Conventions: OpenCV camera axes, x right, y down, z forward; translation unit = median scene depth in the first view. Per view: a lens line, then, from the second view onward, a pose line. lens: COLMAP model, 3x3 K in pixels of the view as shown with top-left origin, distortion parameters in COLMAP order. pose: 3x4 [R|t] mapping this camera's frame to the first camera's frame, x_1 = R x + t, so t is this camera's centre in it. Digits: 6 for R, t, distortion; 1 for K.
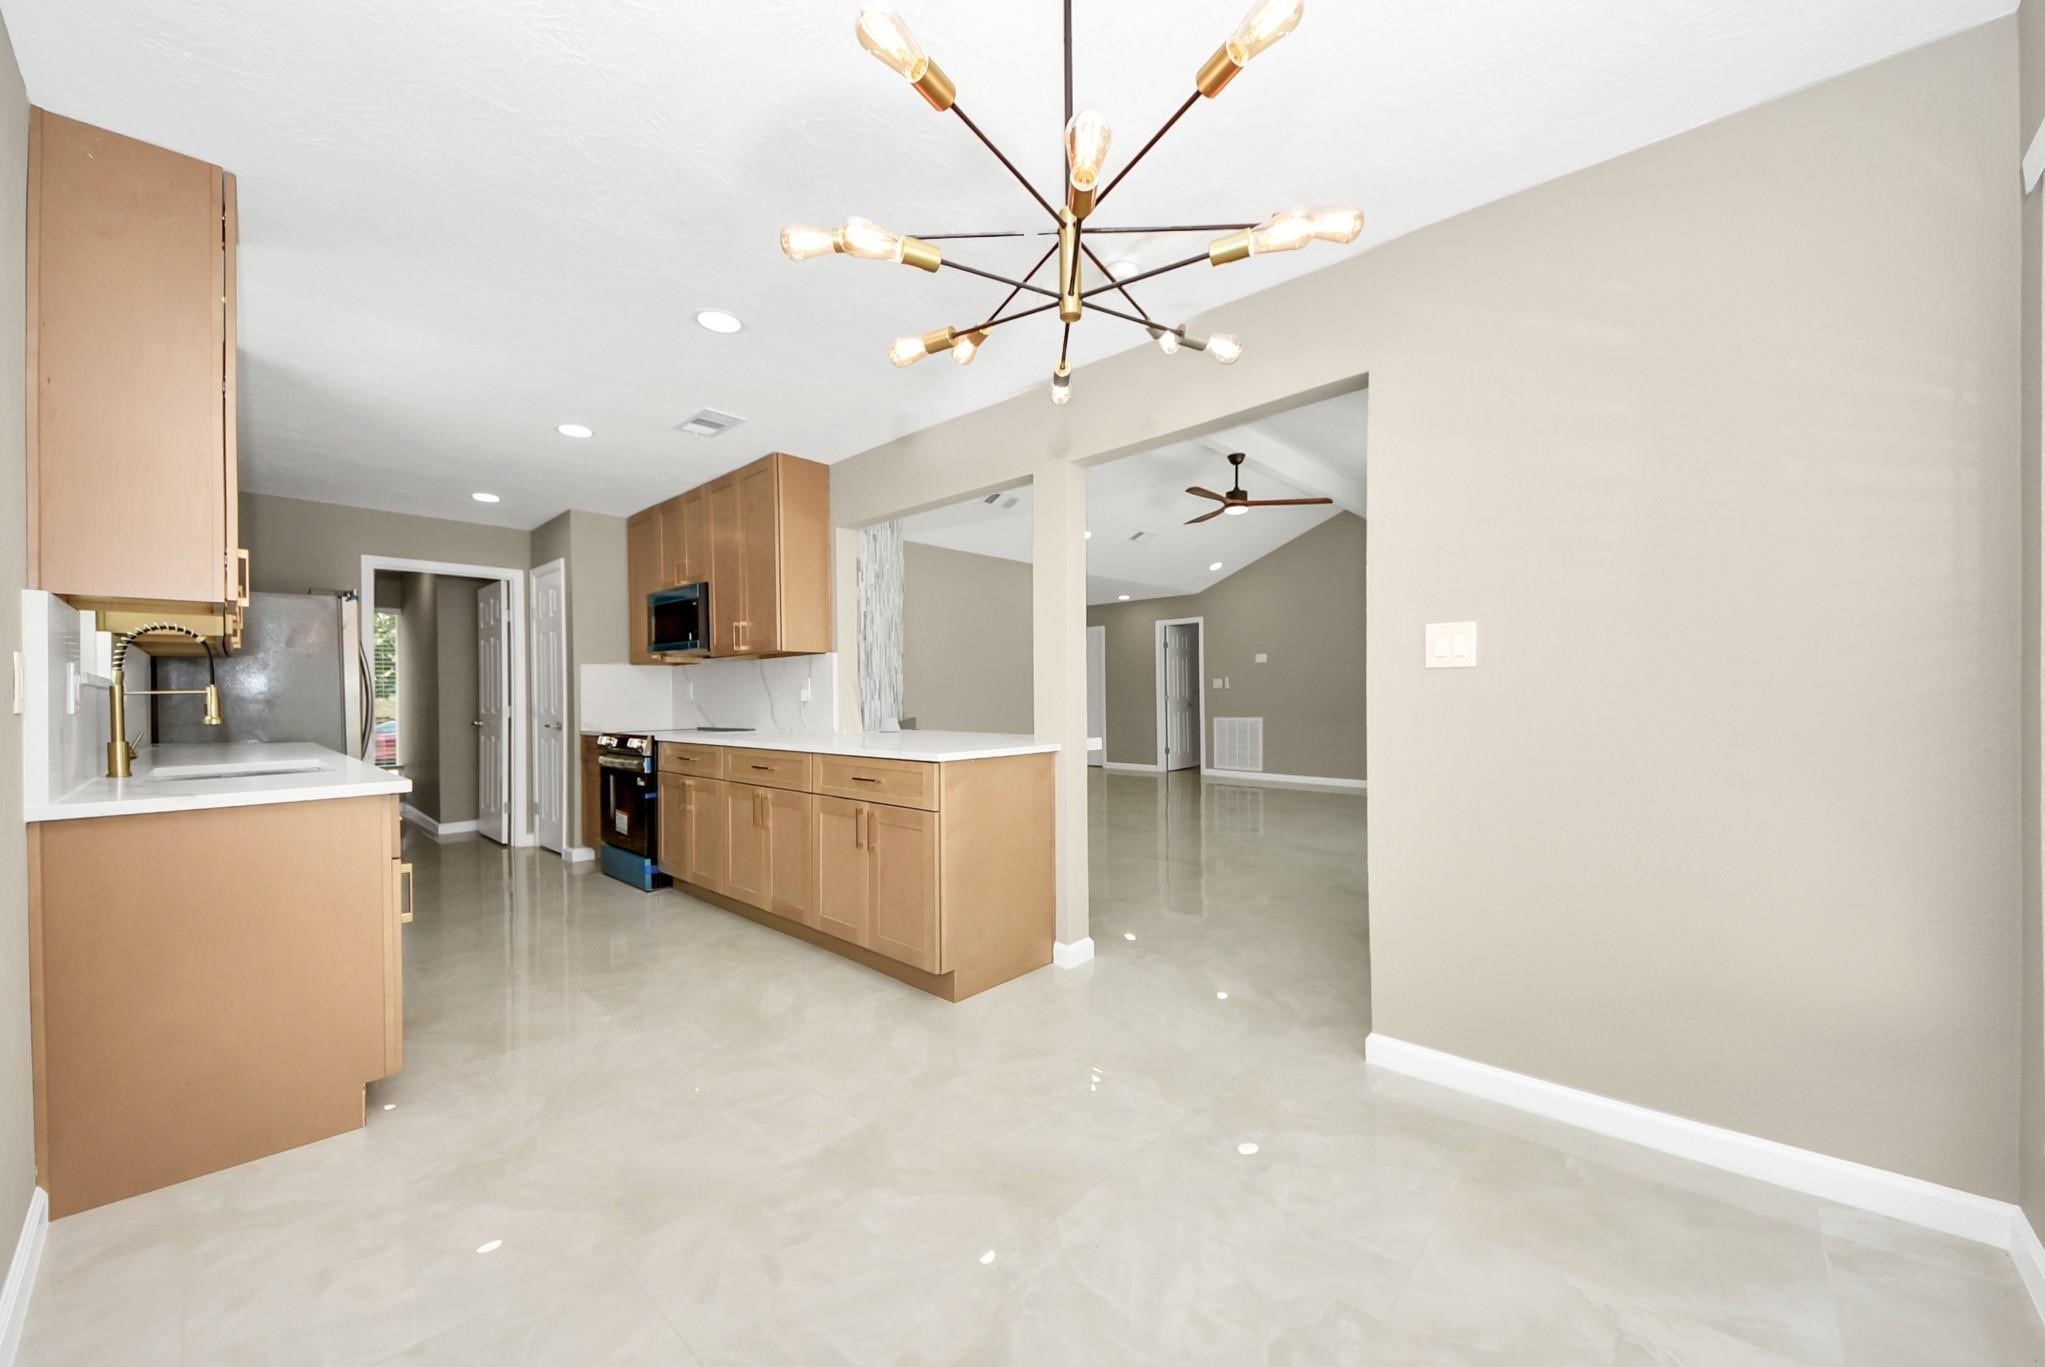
lens RADIAL K [[759.1, 0, 1032.4], [0, 759.1, 697.6], [0, 0, 1]] dist [0.003996, -0.002987]
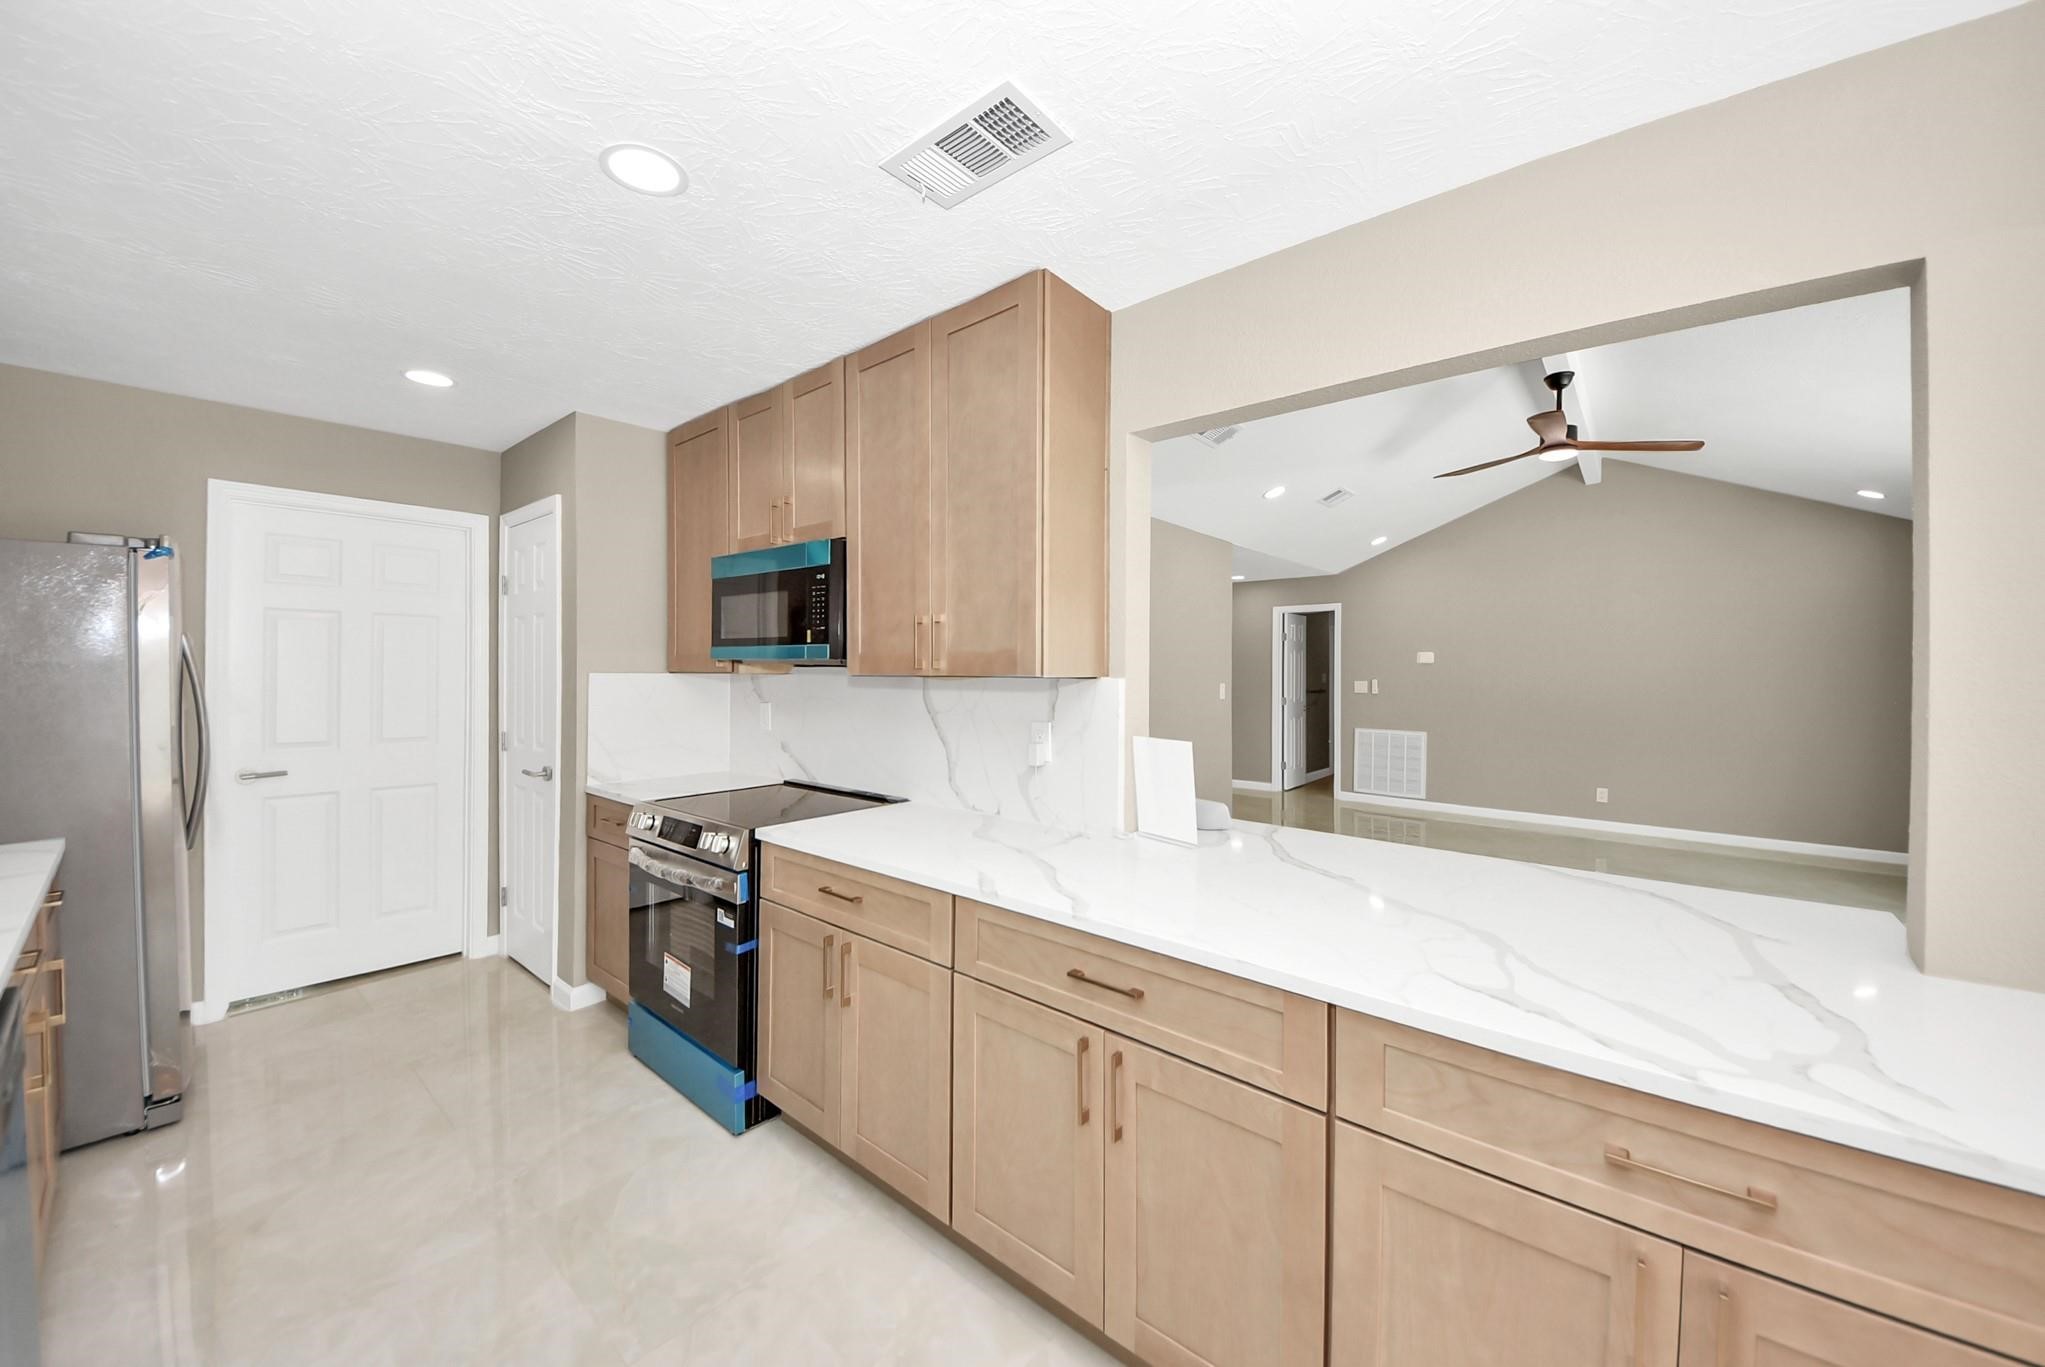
lens RADIAL K [[759.1, 0, 1020.8], [0, 759.1, 671.8], [0, 0, 1]] dist [0.003996, -0.002987]
pose [[0.999176, 0.017802, 0.036477, -0.271624], [-0.017712, 0.999839, -0.002794, -0.047669], [-0.036521, 0.002145, 0.999331, 0.384432]]
